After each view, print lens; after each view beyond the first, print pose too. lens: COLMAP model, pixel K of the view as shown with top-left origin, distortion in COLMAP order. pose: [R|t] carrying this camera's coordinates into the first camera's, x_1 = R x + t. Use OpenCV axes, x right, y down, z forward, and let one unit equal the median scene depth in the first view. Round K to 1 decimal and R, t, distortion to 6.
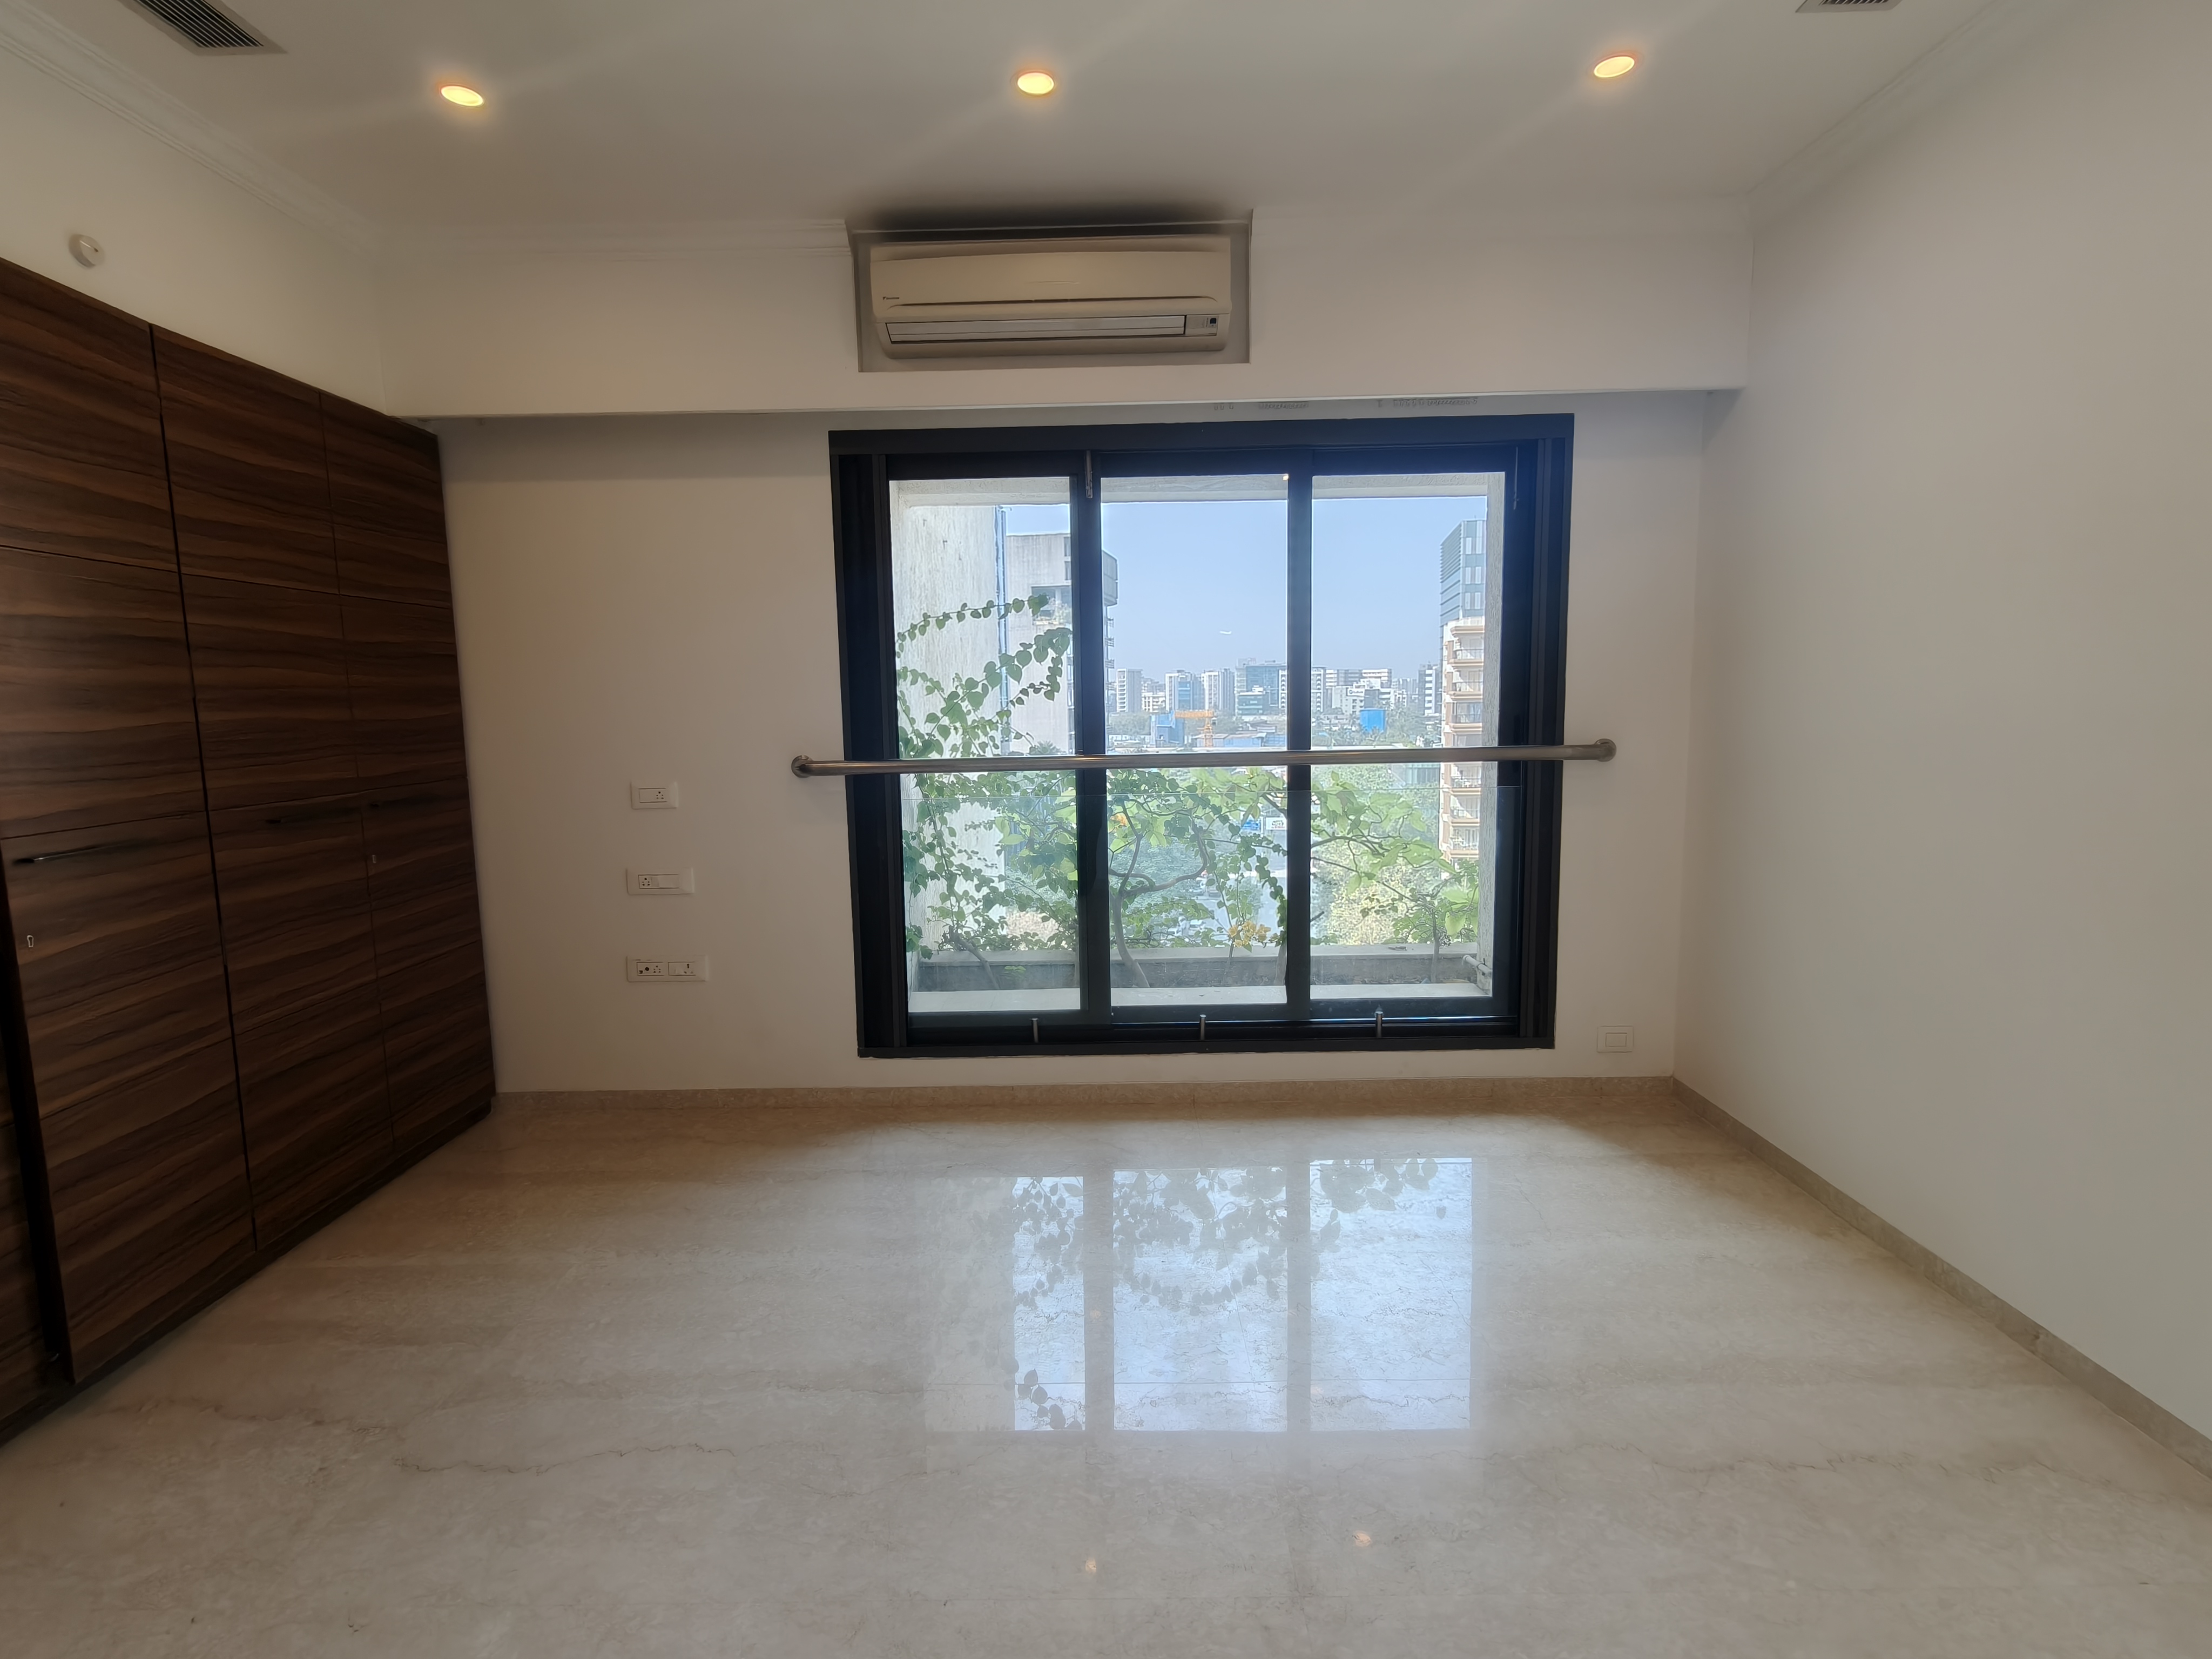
lens RADIAL K [[1092.3, 0, 1099.2], [0, 1092.3, 829.1], [0, 0, 1]] dist [-0.000023, 0.000478]
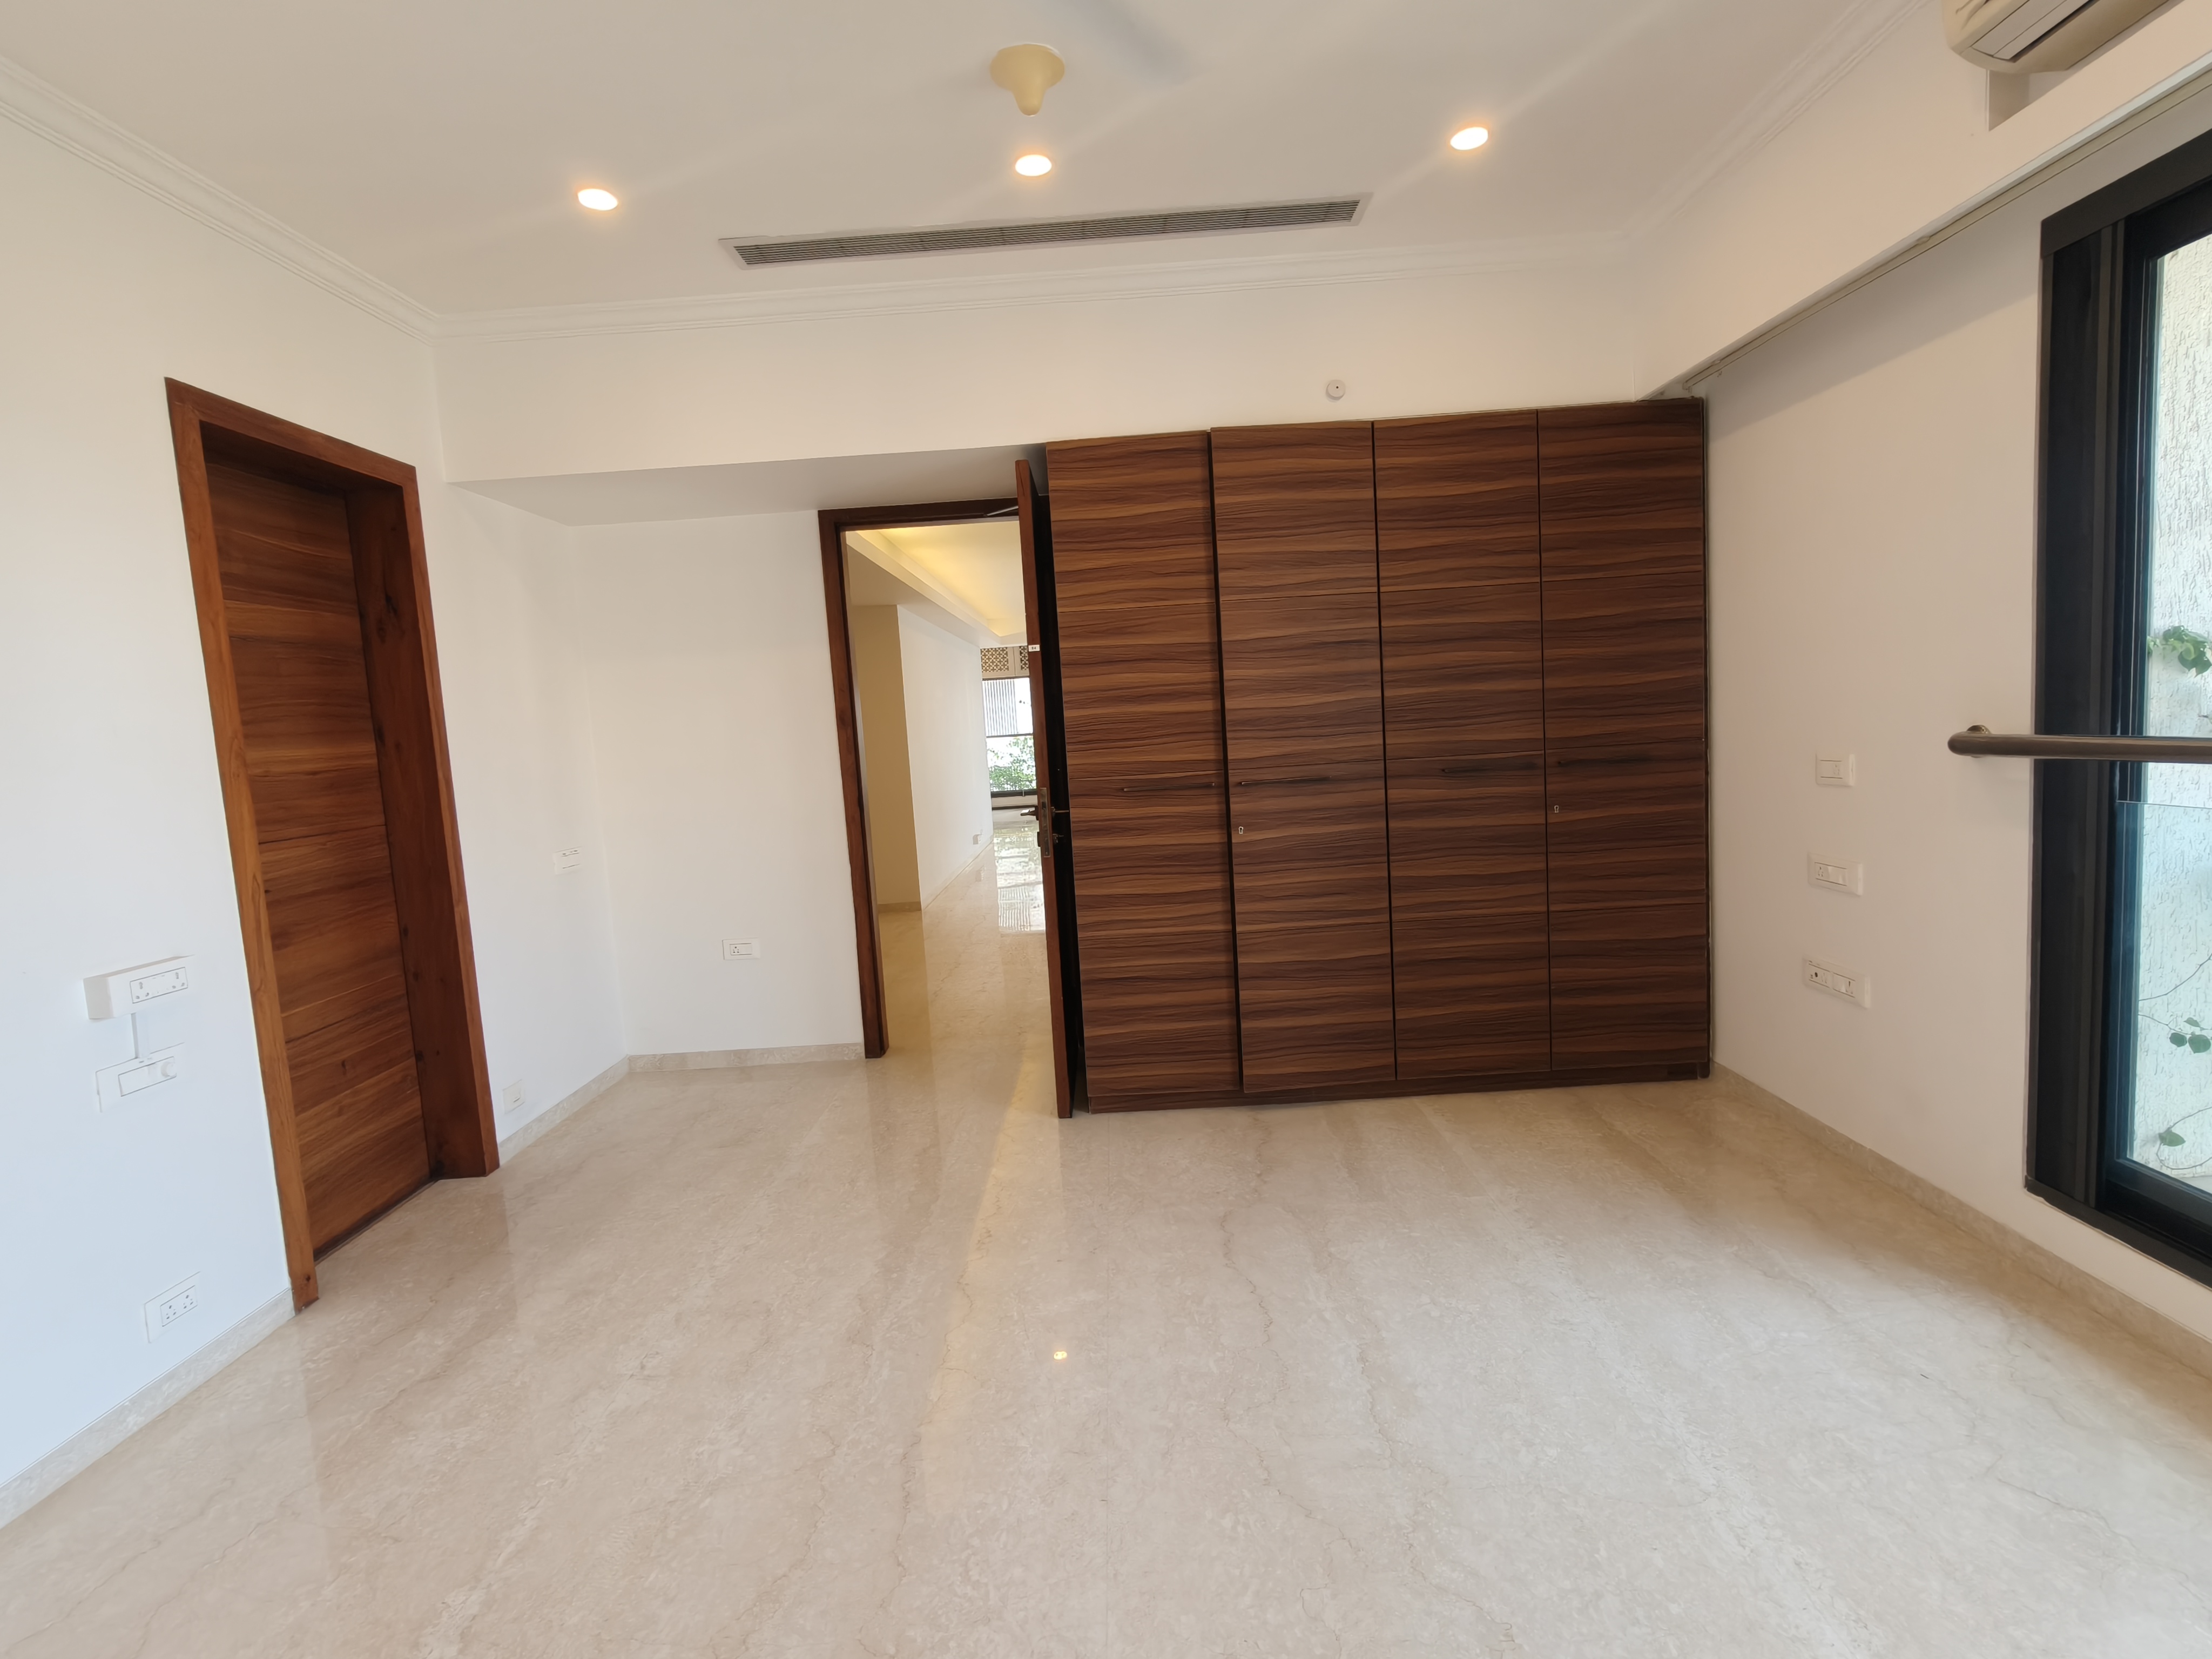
lens RADIAL K [[1092.3, 0, 1099.2], [0, 1092.3, 829.1], [0, 0, 1]] dist [-0.000023, 0.000478]
pose [[-0.009202, 0.116579, -0.993139, 0.476550], [-0.058322, 0.991428, 0.116919, -0.056835], [0.998255, 0.058998, -0.002323, 0.509988]]
